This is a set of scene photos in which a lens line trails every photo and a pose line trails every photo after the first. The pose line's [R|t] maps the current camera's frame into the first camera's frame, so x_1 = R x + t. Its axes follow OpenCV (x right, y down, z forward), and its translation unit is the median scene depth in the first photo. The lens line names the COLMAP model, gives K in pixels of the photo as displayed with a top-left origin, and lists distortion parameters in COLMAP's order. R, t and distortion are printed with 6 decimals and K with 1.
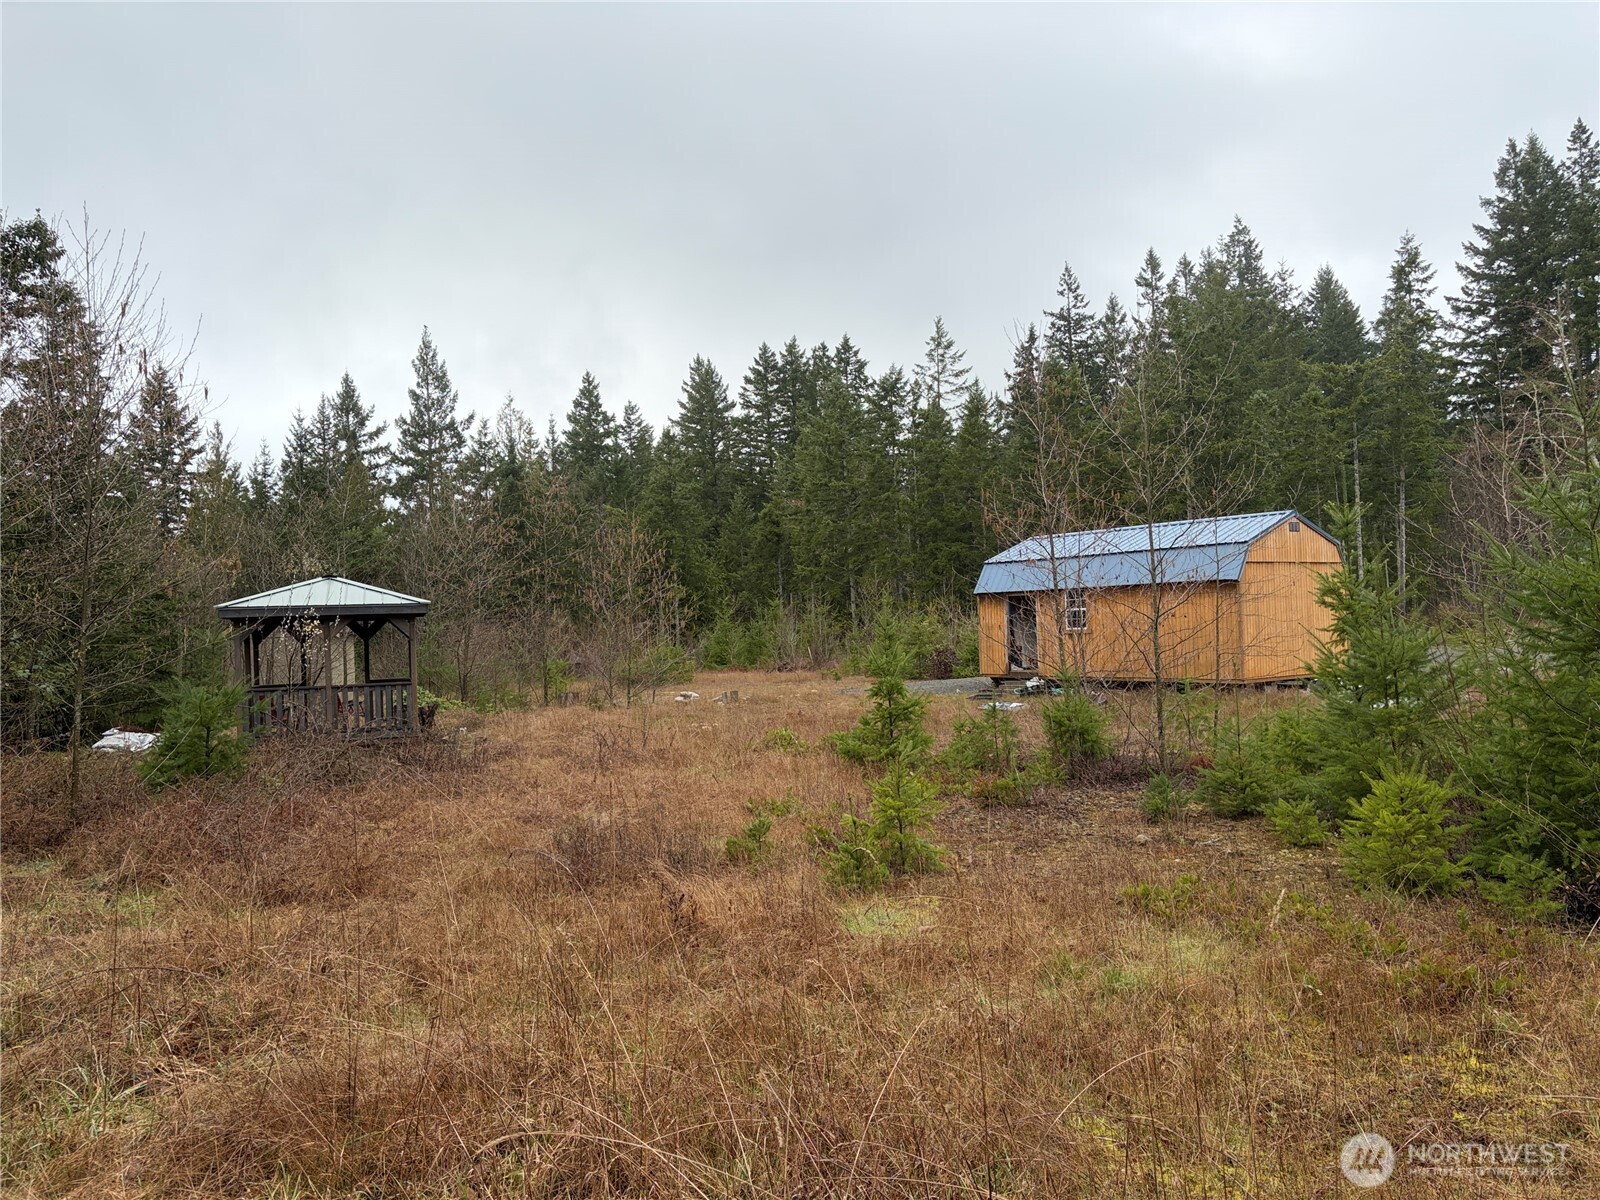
lens RADIAL K [[1194.9, 0, 785.8], [0, 1194.9, 601.5], [0, 0, 1]] dist [0.072054, -0.055244]
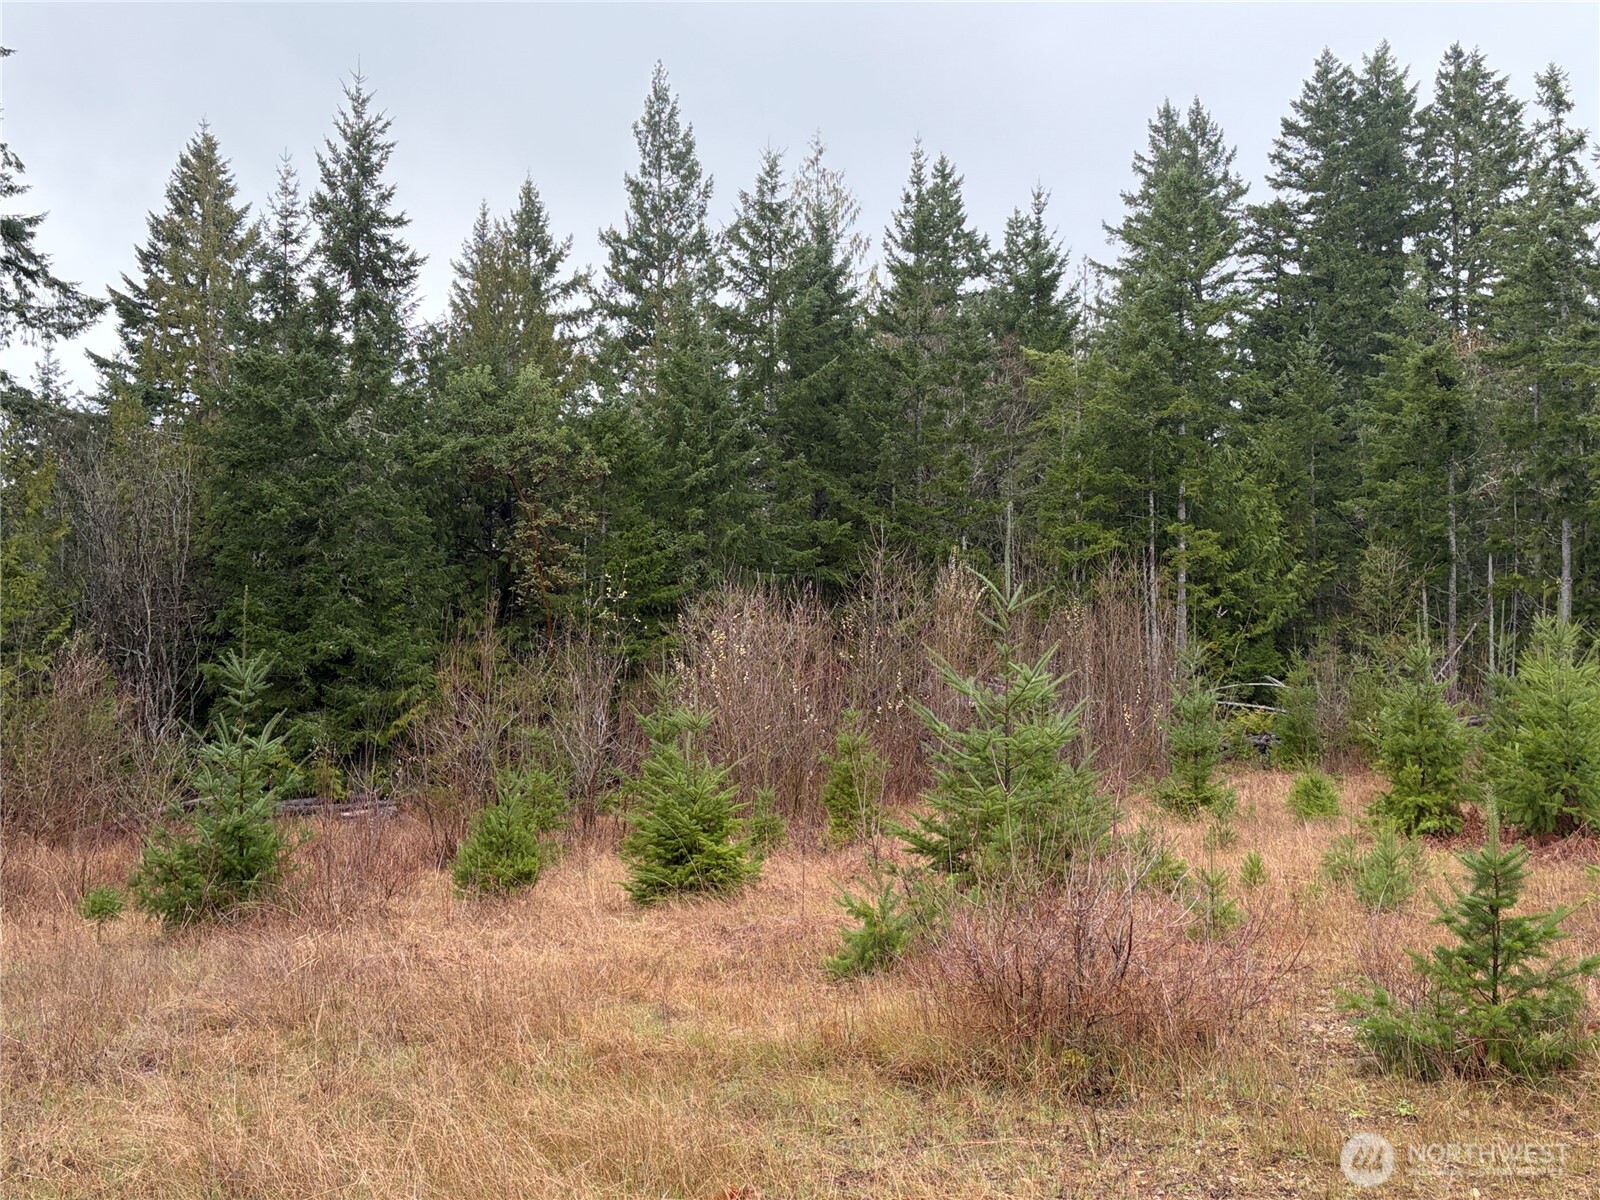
lens RADIAL K [[1532.8, 0, 796.2], [0, 1532.8, 608.4], [0, 0, 1]] dist [0.013843, 0.000000]
pose [[0.979782, 0.029514, -0.197878, -0.094553], [-0.029153, 0.999564, 0.004733, 0.012463], [0.197931, 0.001131, 0.980215, 0.335304]]
